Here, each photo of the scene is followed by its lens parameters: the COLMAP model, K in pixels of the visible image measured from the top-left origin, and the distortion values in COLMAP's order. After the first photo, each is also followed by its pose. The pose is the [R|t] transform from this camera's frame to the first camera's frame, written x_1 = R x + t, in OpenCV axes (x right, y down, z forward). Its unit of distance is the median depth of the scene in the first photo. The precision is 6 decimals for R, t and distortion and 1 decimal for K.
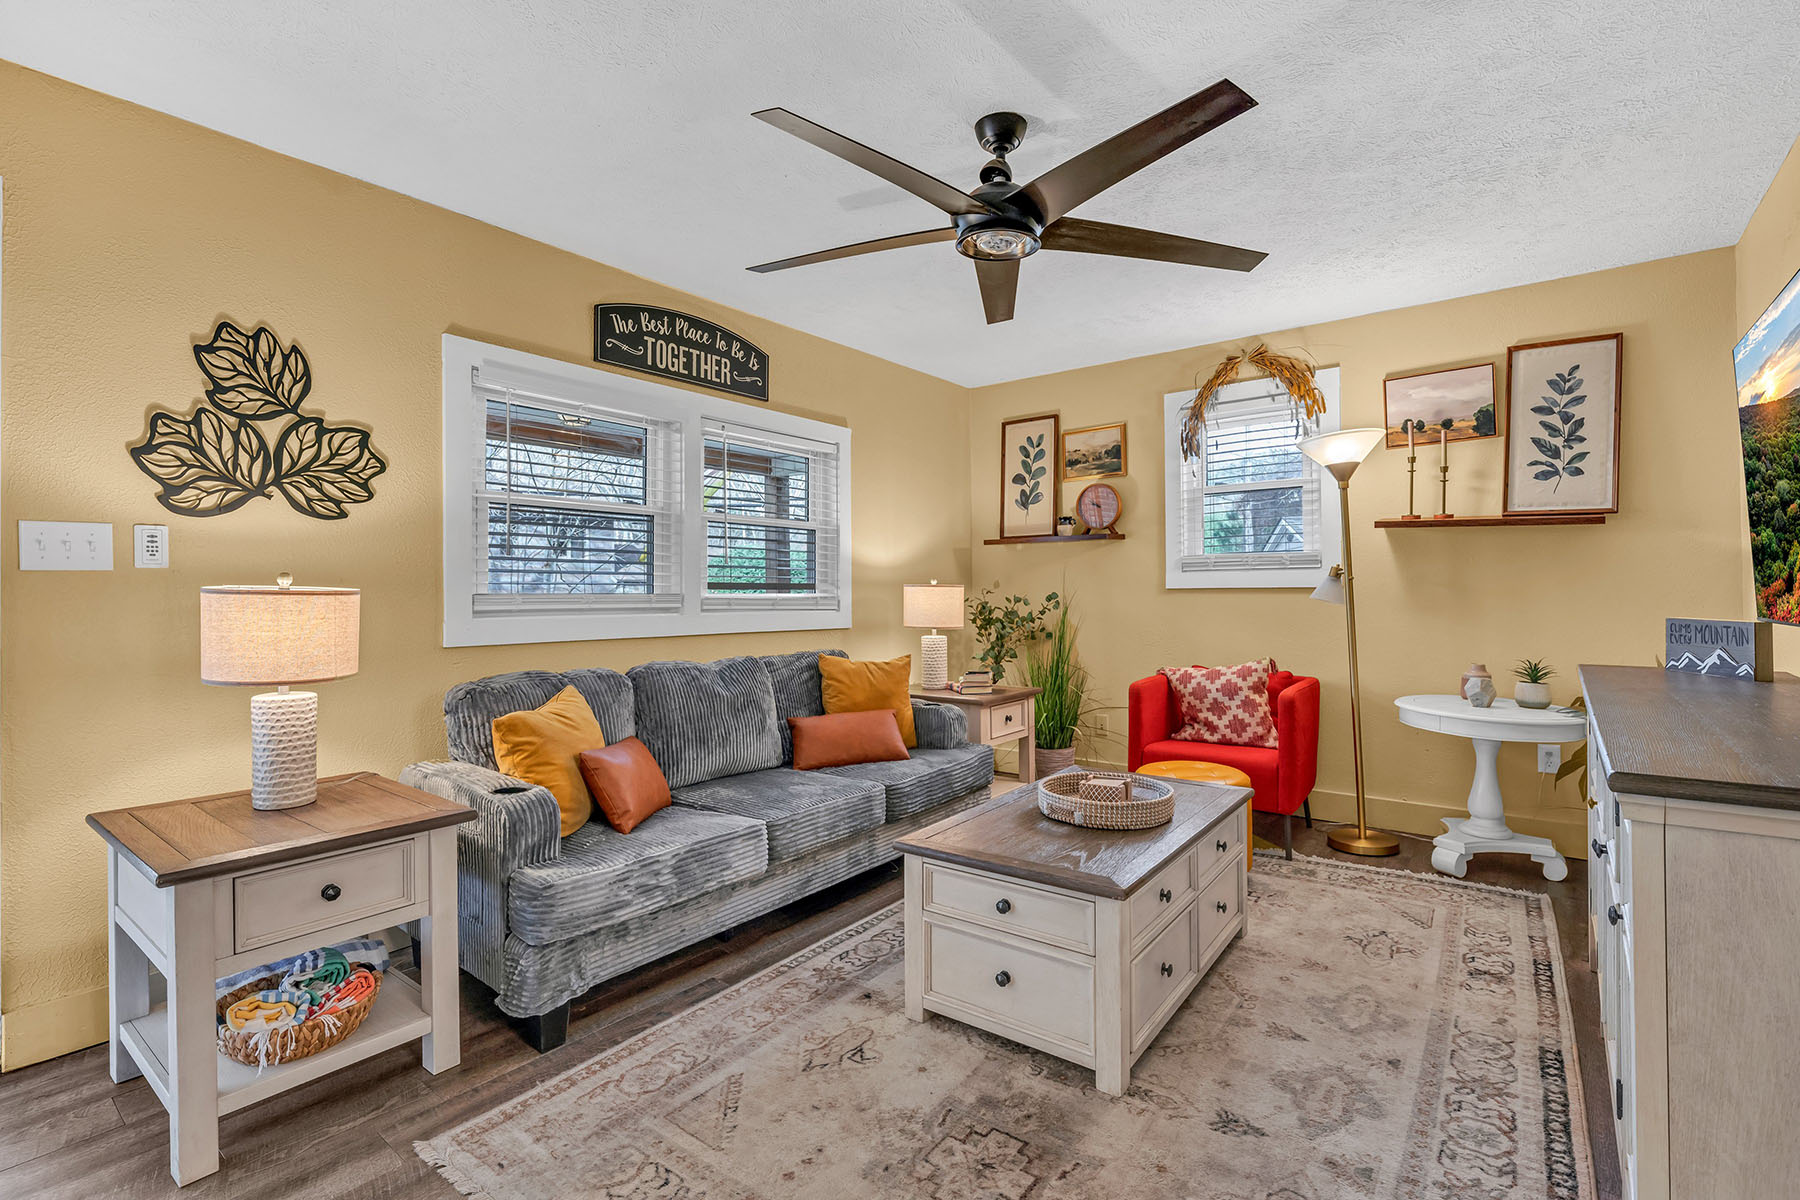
lens RADIAL K [[829.2, 0, 899.7], [0, 829.2, 593.4], [0, 0, 1]] dist [-0.003733, -0.000805]
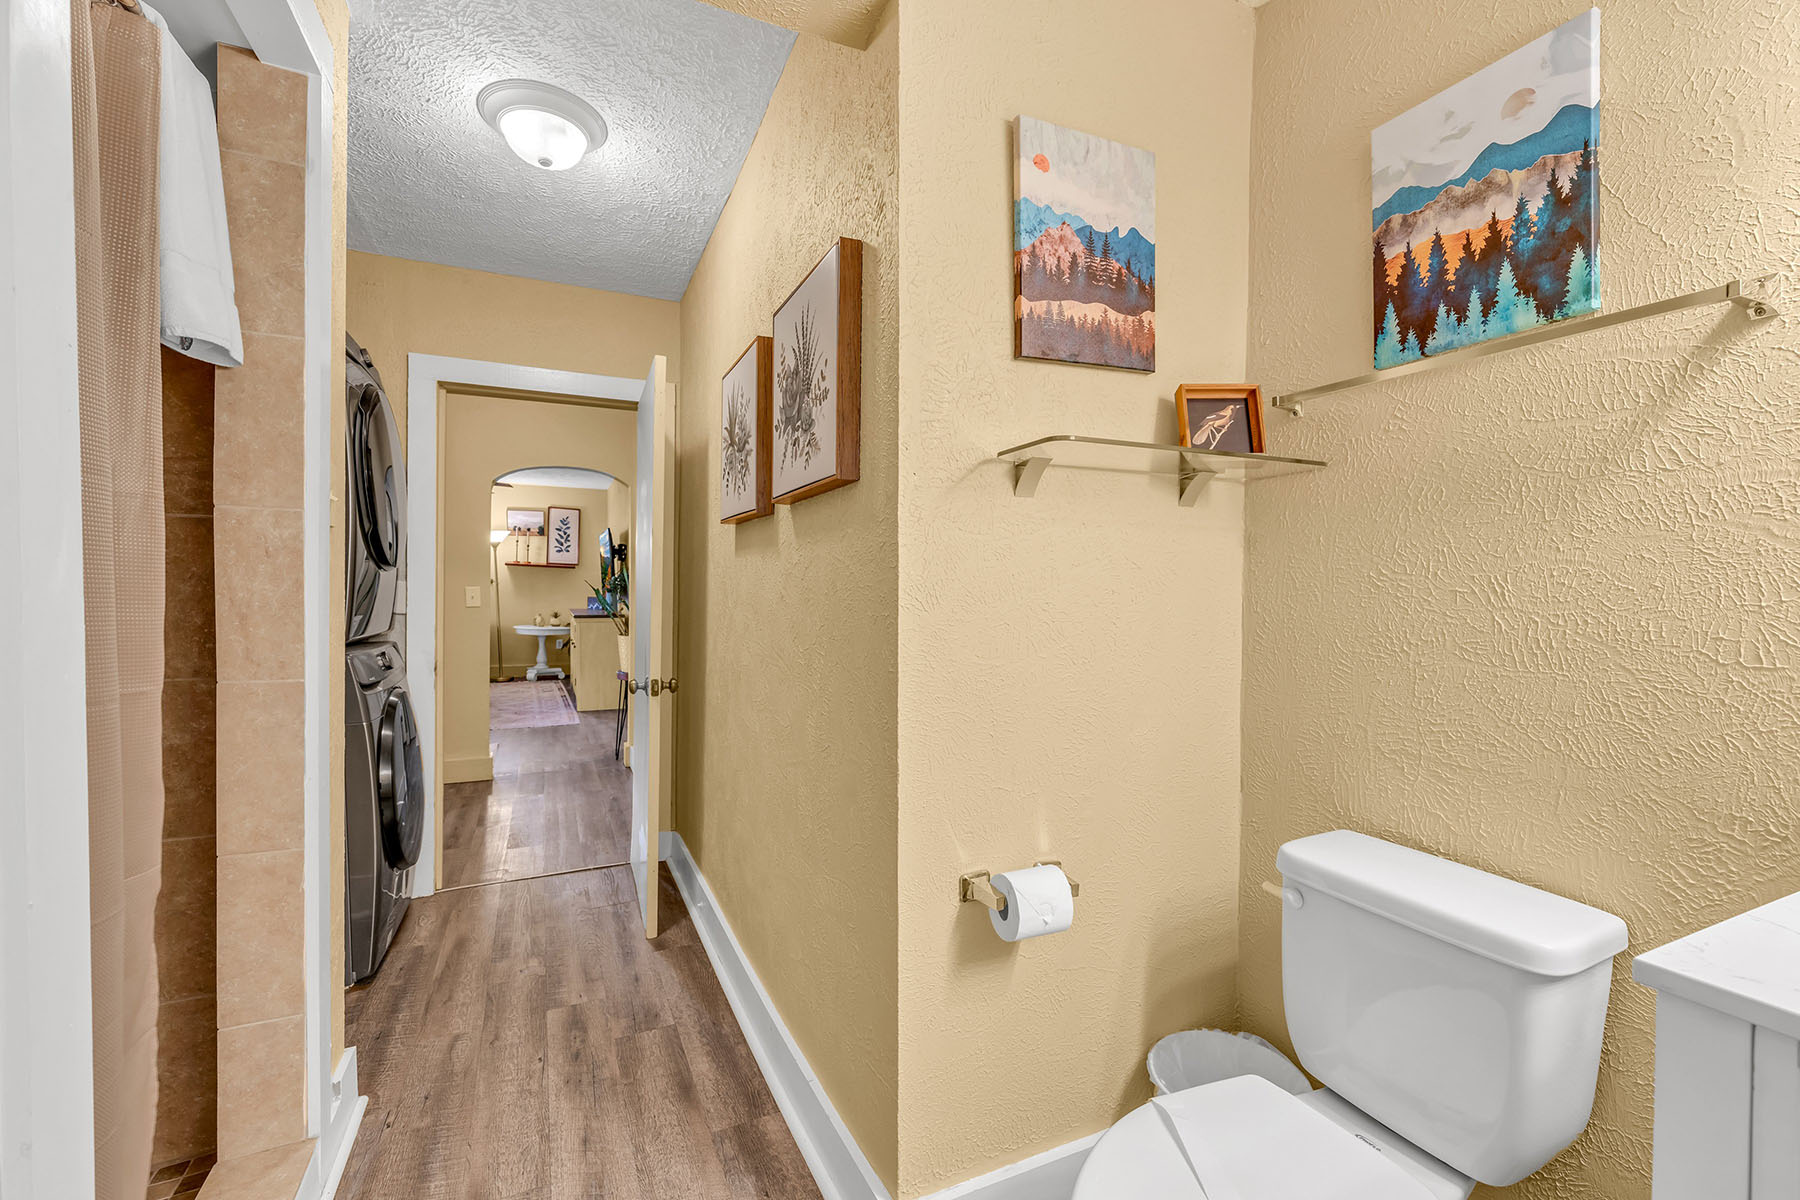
lens RADIAL K [[744.7, 0, 900.4], [0, 744.7, 597.3], [0, 0, 1]] dist [-0.001143, -0.000247]
pose [[0.441287, -0.000278, 0.897366, -1.147778], [-0.008133, 0.999958, 0.004309, 0.005221], [-0.897329, -0.009200, 0.441266, -1.367183]]
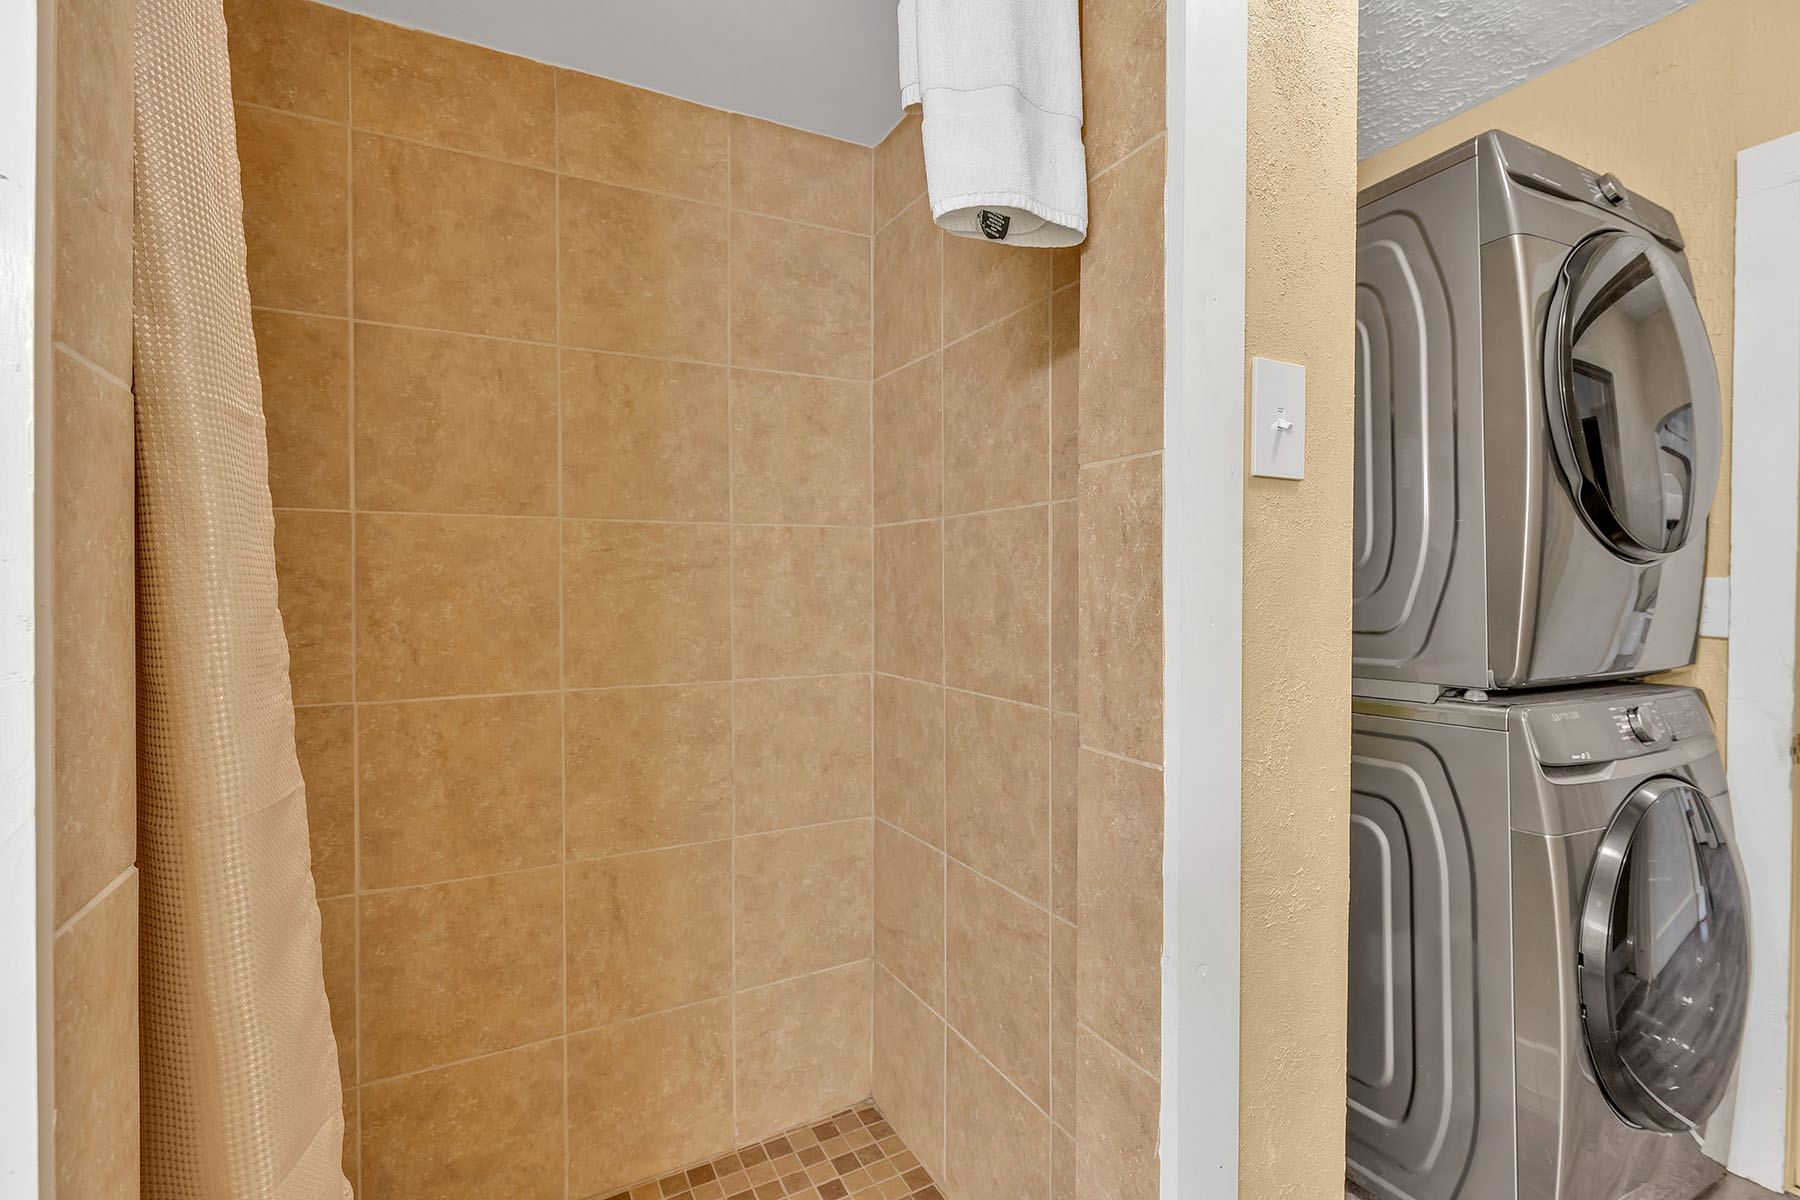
lens RADIAL K [[782.7, 0, 906.4], [0, 782.7, 593.7], [0, 0, 1]] dist [-0.001833, 0.000096]
pose [[0.914507, 0.008356, -0.404483, -0.930826], [-0.004228, 0.999929, 0.011097, 0.001934], [0.404547, -0.008438, 0.914478, -1.161375]]
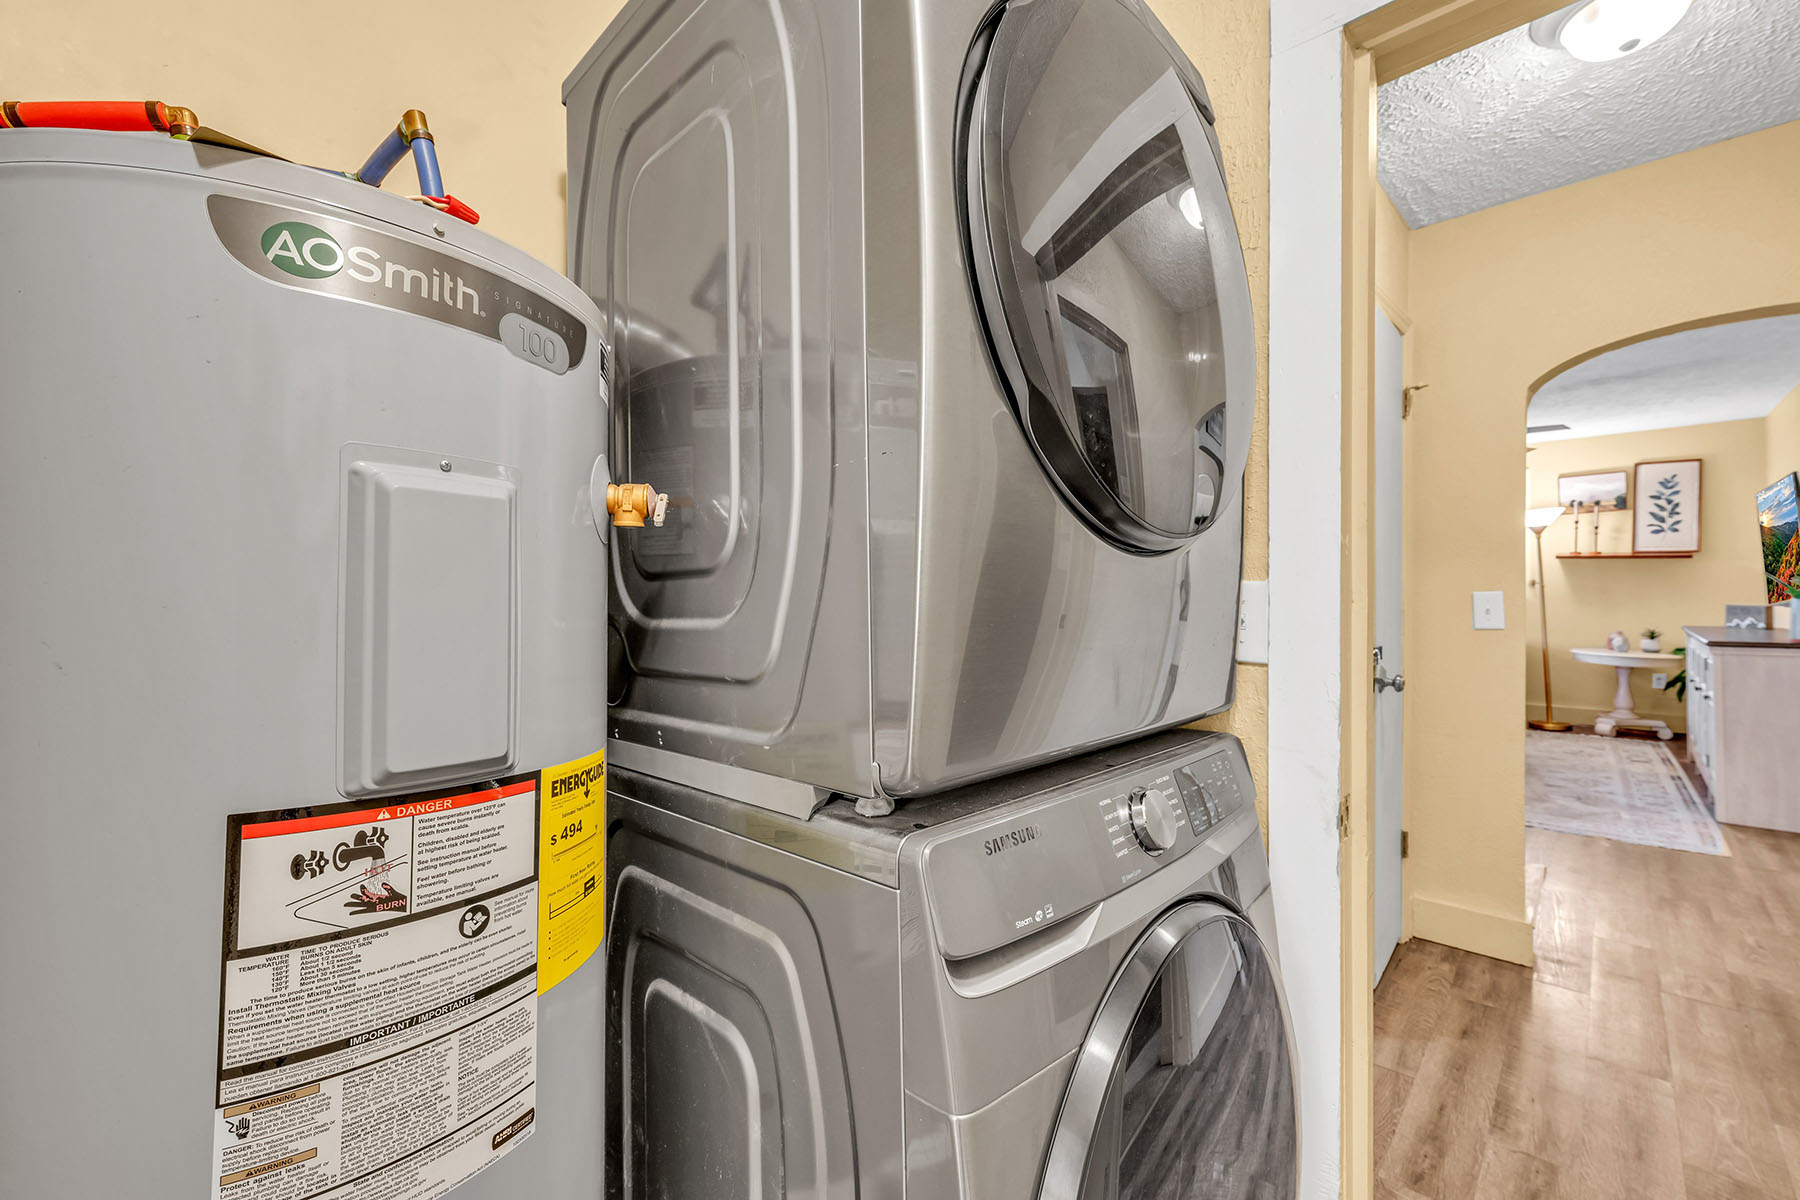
lens RADIAL K [[744.7, 0, 900.4], [0, 744.7, 597.3], [0, 0, 1]] dist [-0.001143, -0.000247]
pose [[0.995507, -0.000759, -0.094681, -0.803754], [0.001011, 0.999996, 0.002616, 0.001725], [0.094679, -0.002700, 0.995504, -0.883303]]
